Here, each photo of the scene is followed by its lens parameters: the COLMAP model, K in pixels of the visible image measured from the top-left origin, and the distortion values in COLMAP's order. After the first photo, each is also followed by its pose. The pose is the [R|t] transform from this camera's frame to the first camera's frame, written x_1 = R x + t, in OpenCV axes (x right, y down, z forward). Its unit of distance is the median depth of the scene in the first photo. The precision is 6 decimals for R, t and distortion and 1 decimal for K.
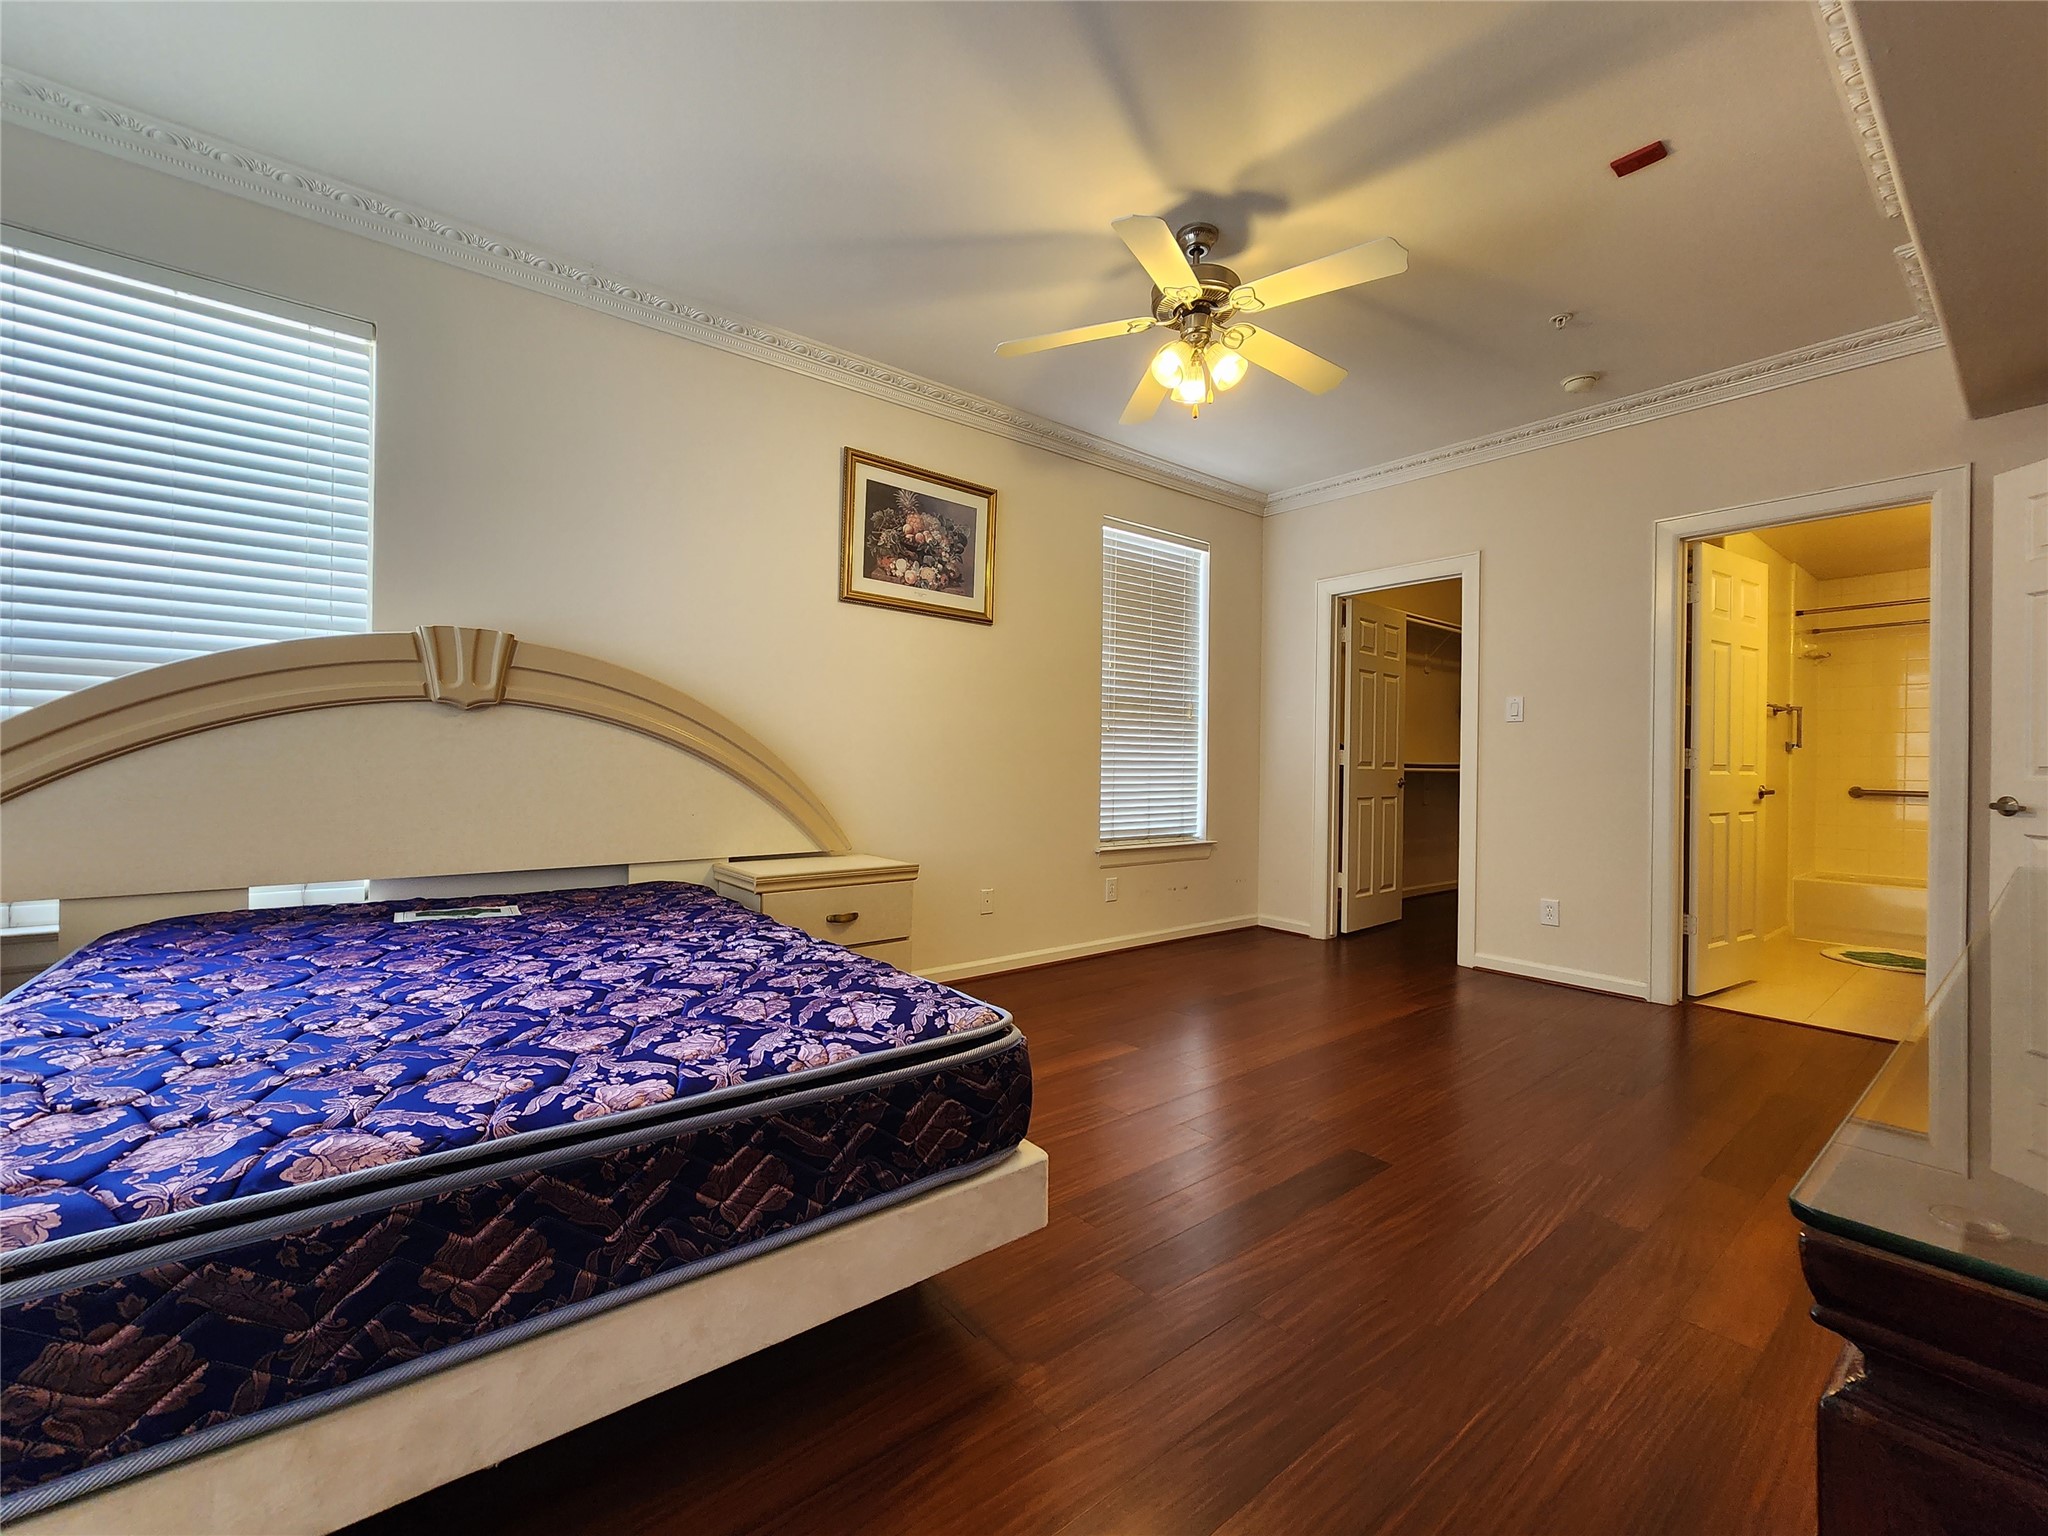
lens RADIAL K [[842.4, 0, 1026.8], [0, 842.4, 766.1], [0, 0, 1]] dist [-0.001922, -0.000047]
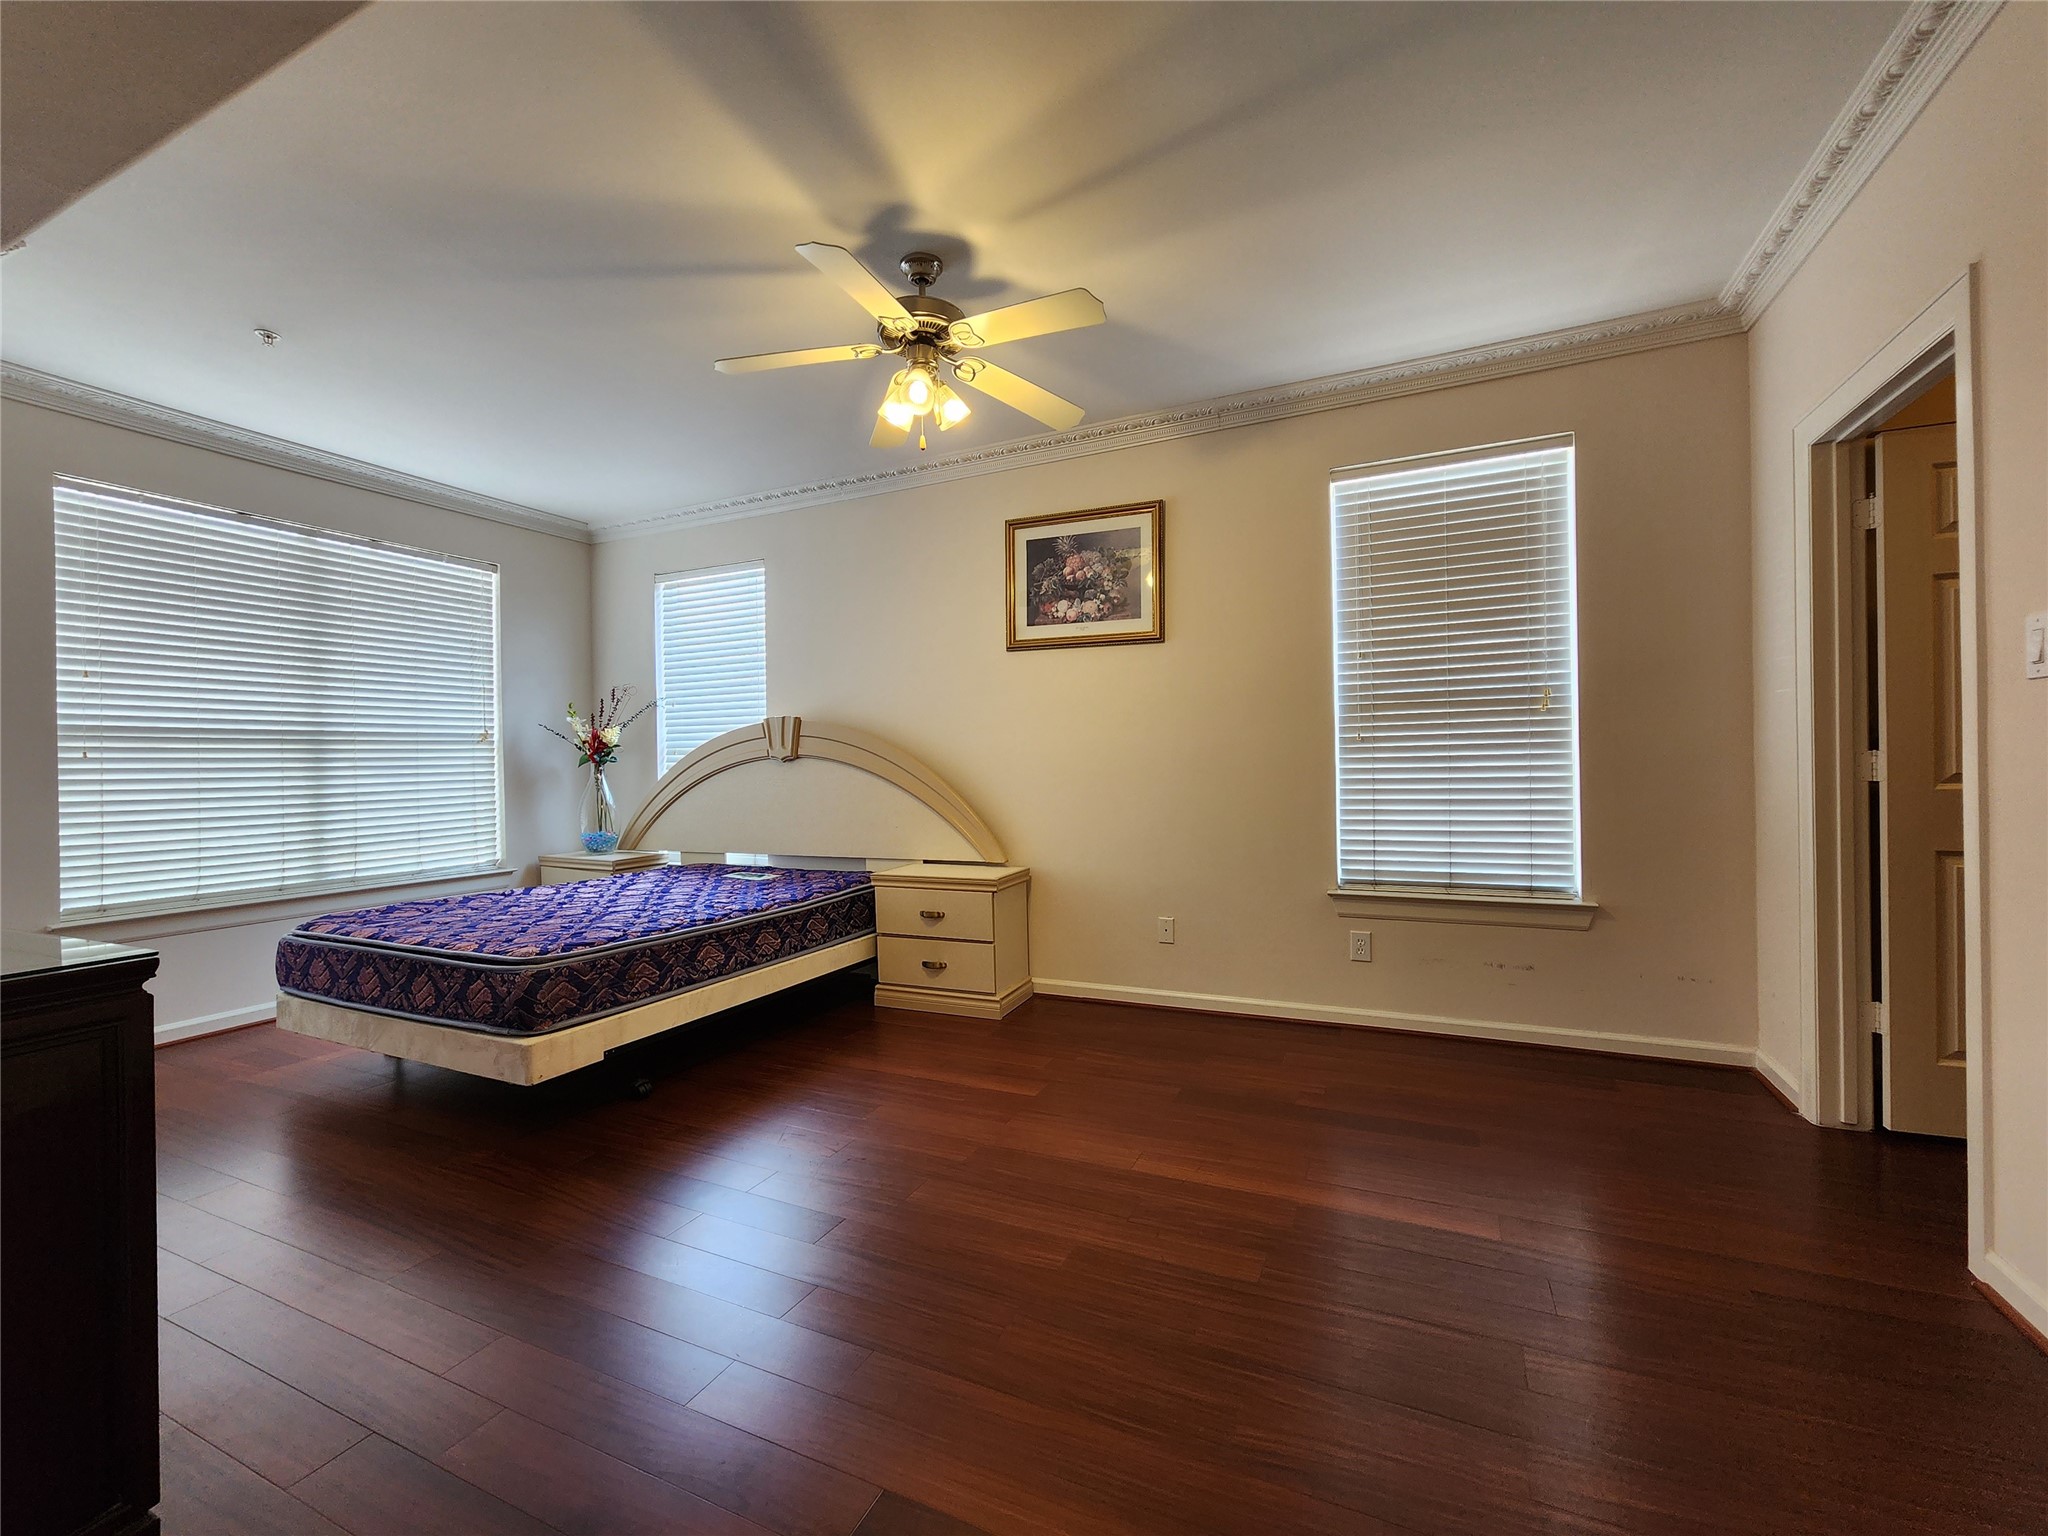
lens RADIAL K [[842.4, 0, 1026.8], [0, 842.4, 766.1], [0, 0, 1]] dist [-0.001922, -0.000047]
pose [[0.446366, -0.019234, -0.894644, 0.795638], [0.019957, 0.999734, -0.011536, -0.019775], [0.894628, -0.012705, 0.446631, 0.465490]]
